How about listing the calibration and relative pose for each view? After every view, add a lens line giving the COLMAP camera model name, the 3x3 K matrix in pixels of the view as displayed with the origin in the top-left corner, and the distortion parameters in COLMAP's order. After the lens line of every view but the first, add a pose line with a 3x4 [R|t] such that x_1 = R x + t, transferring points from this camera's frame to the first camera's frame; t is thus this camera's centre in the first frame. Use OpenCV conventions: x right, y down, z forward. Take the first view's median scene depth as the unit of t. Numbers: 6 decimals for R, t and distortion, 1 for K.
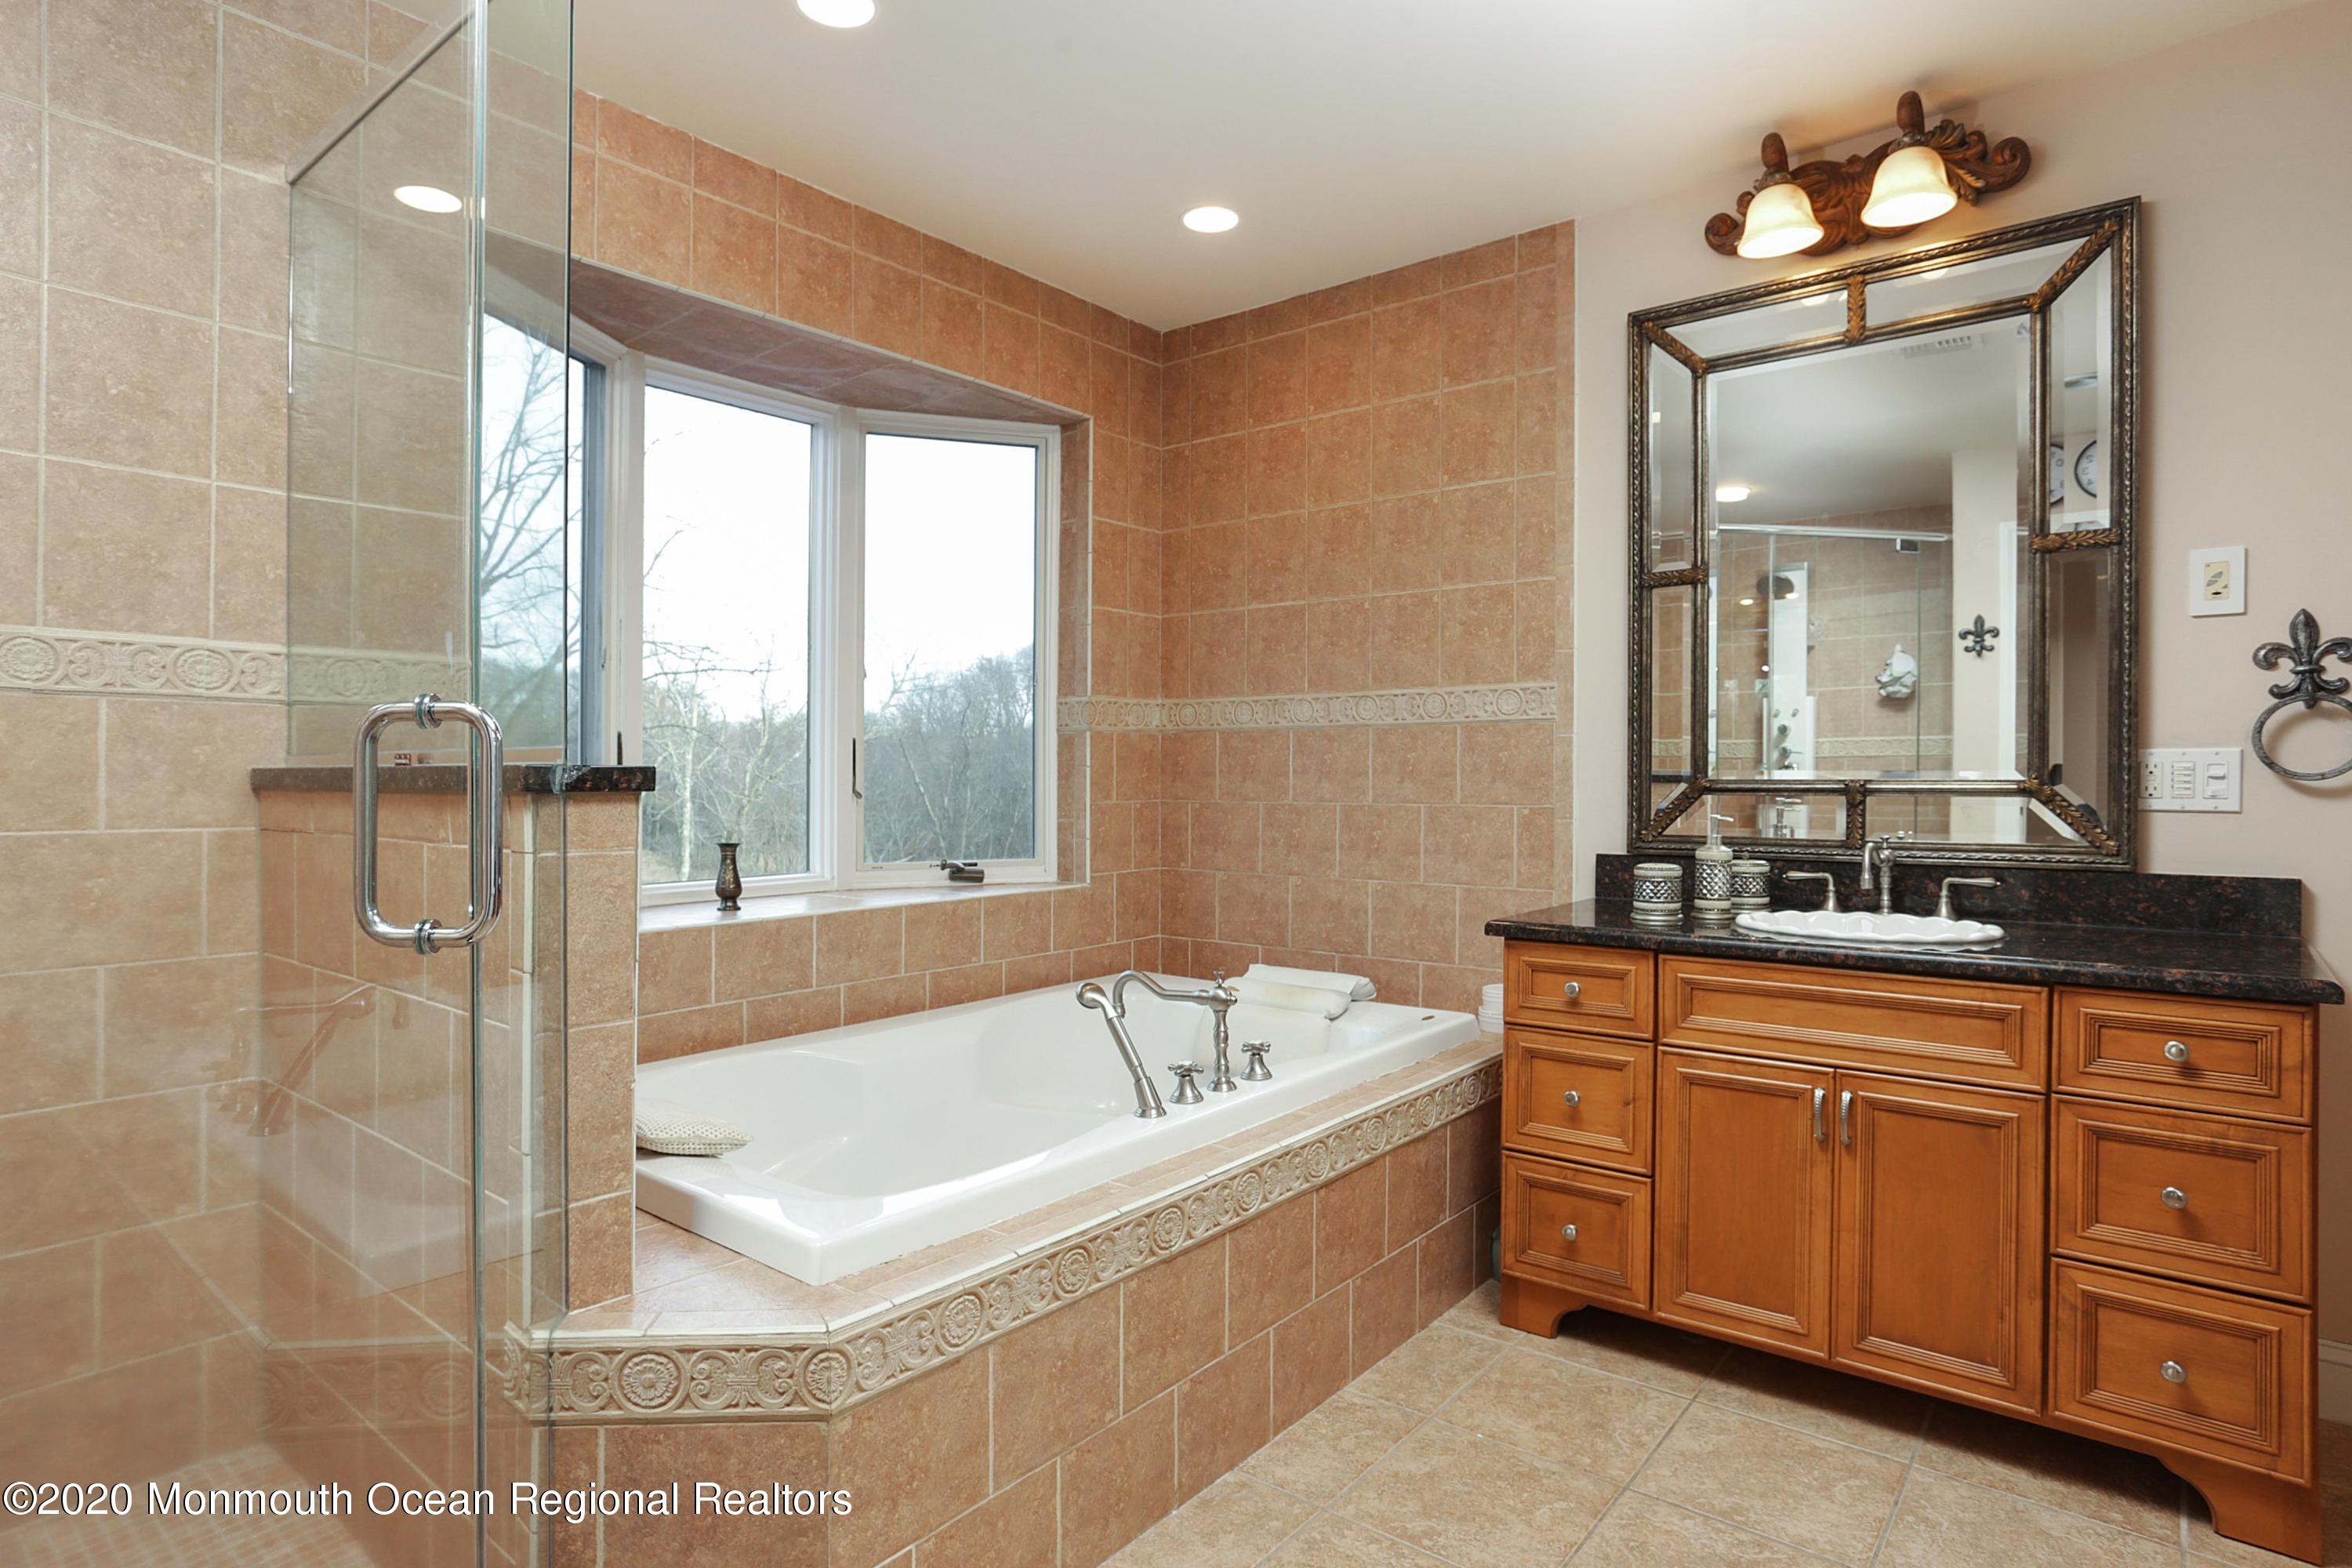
lens RADIAL K [[1285.0, 0, 1174.5], [0, 1285.0, 775.0], [0, 0, 1]] dist [-0.004314, -0.000241]
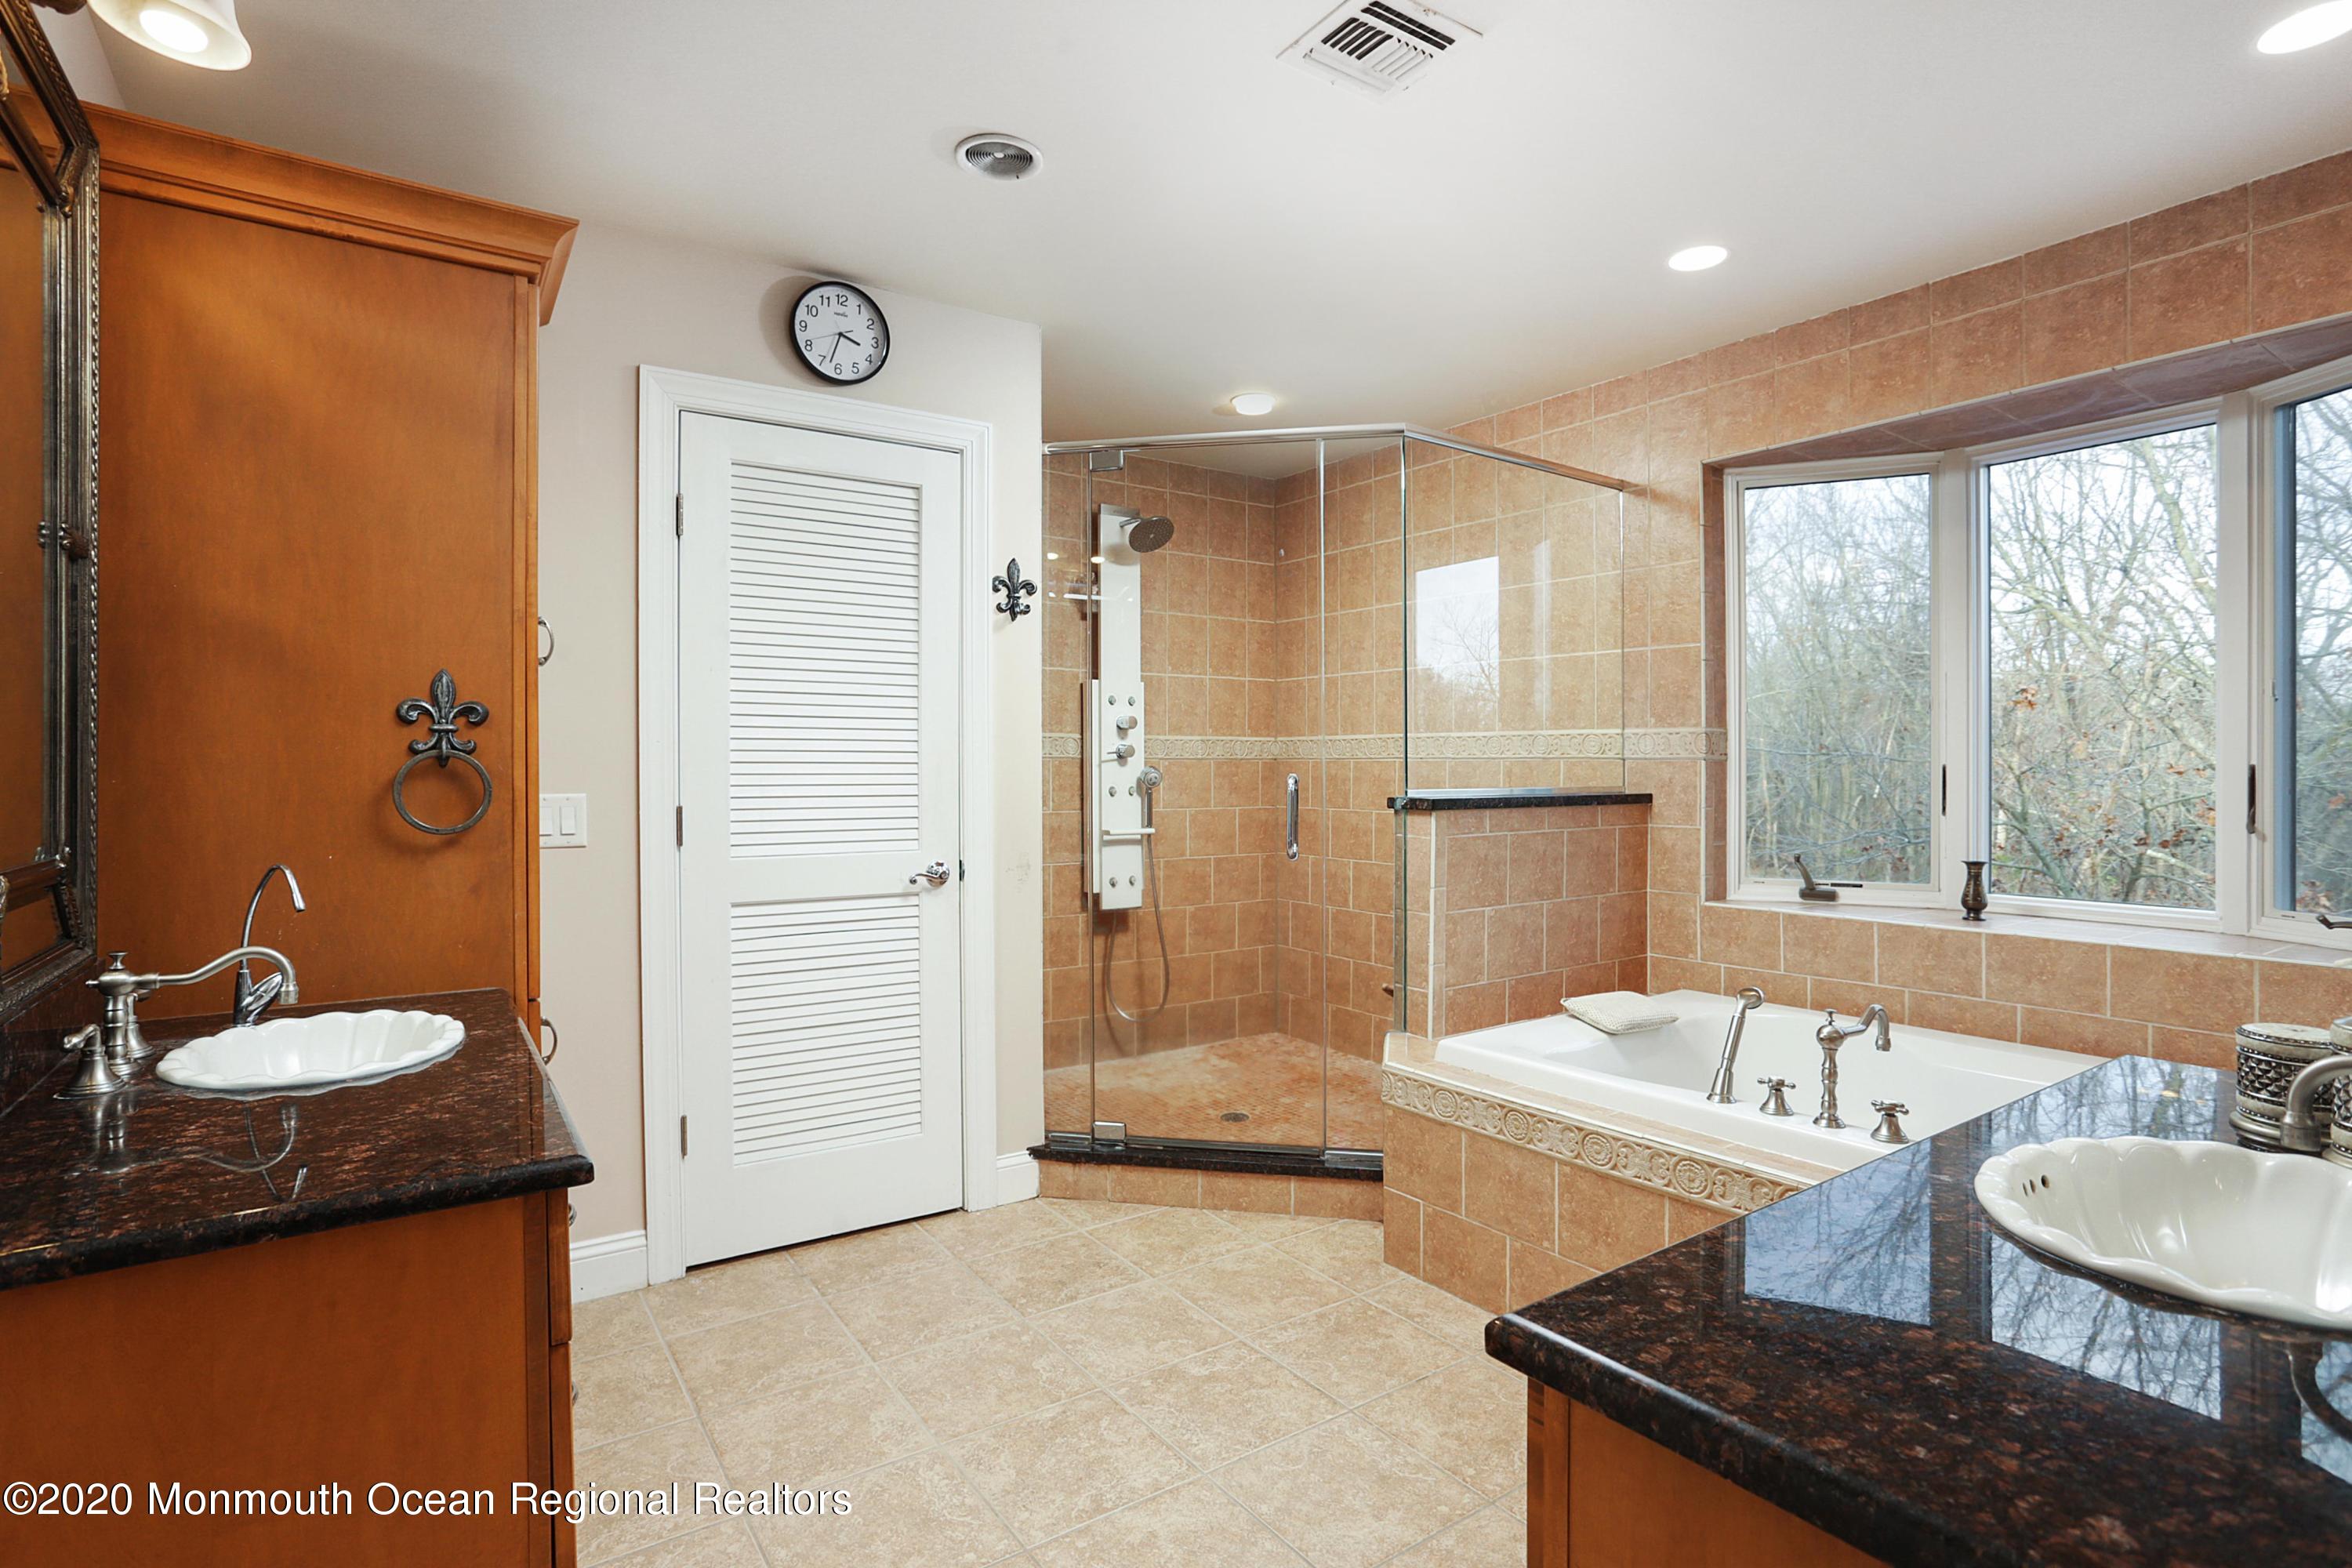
lens RADIAL K [[1164.0, 0, 1174.6], [0, 1164.0, 775.5], [0, 0, 1]] dist [0.000102, 0.000014]
pose [[-0.276493, 0.005875, -0.960998, 1.017832], [-0.000204, 0.999981, 0.006172, -0.036342], [0.961016, 0.001902, -0.276487, 0.721234]]
